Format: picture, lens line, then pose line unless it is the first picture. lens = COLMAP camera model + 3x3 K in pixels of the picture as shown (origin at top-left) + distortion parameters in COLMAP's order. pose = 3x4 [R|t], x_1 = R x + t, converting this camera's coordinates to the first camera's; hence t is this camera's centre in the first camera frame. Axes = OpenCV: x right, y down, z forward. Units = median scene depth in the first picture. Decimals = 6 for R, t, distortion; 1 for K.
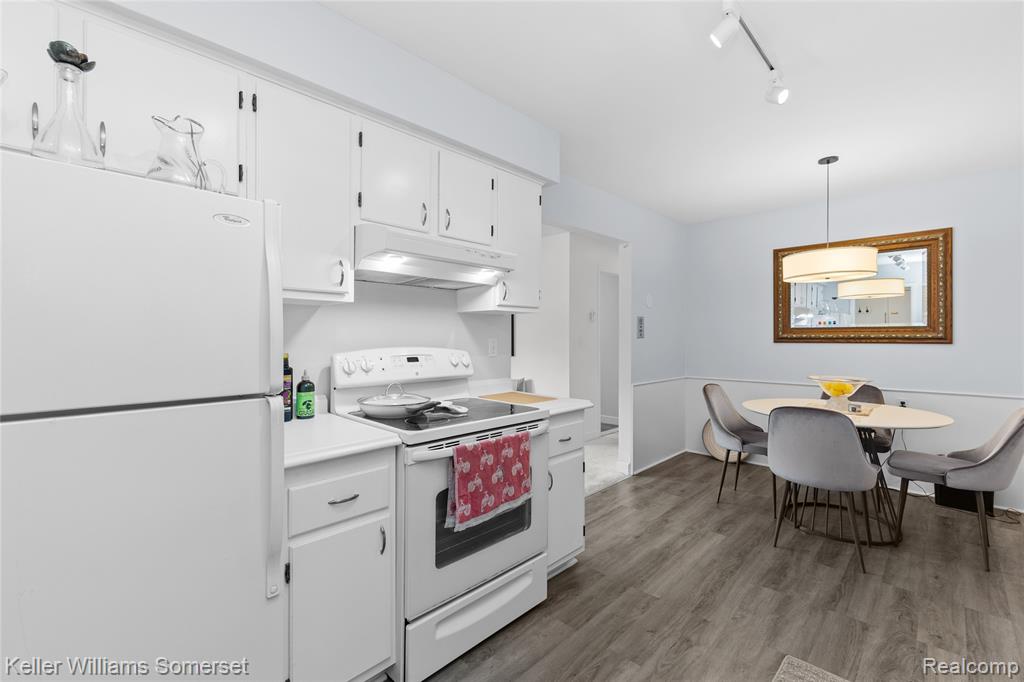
lens RADIAL K [[450.2, 0, 507.2], [0, 450.2, 336.4], [0, 0, 1]] dist [0.013971, 0.000251]
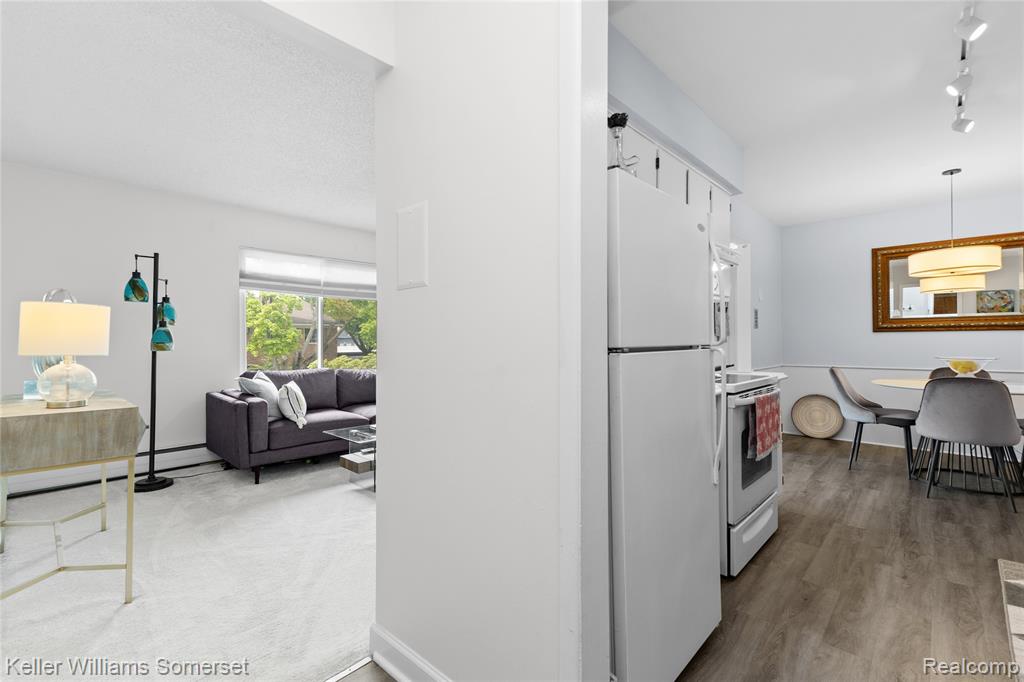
lens RADIAL K [[454.0, 0, 493.1], [0, 454.0, 336.4], [0, 0, 1]] dist [0.014641, -0.007333]
pose [[0.999974, -0.004072, -0.005898, -0.550010], [0.004033, 0.999970, -0.006600, 0.045877], [0.005925, 0.006576, 0.999961, -0.212023]]
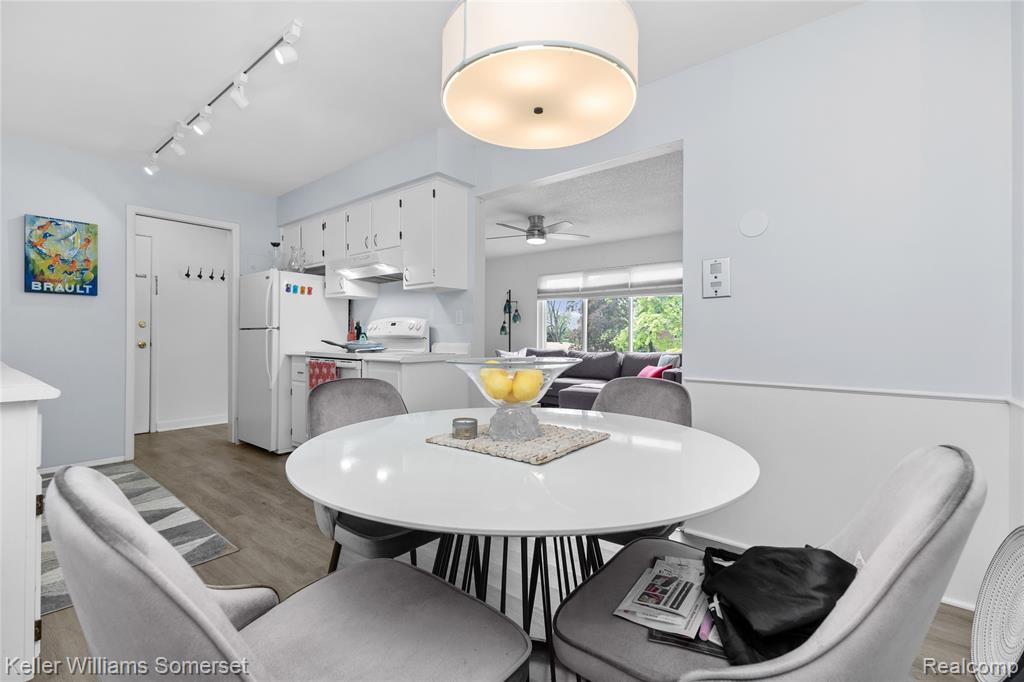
lens RADIAL K [[432.4, 0, 510.5], [0, 432.4, 337.1], [0, 0, 1]] dist [-0.000437, 0.000014]
pose [[0.101236, -0.000426, -0.994862, 1.250261], [-0.001211, 0.999999, -0.000551, 0.086141], [0.994862, 0.001261, 0.101235, 1.088530]]
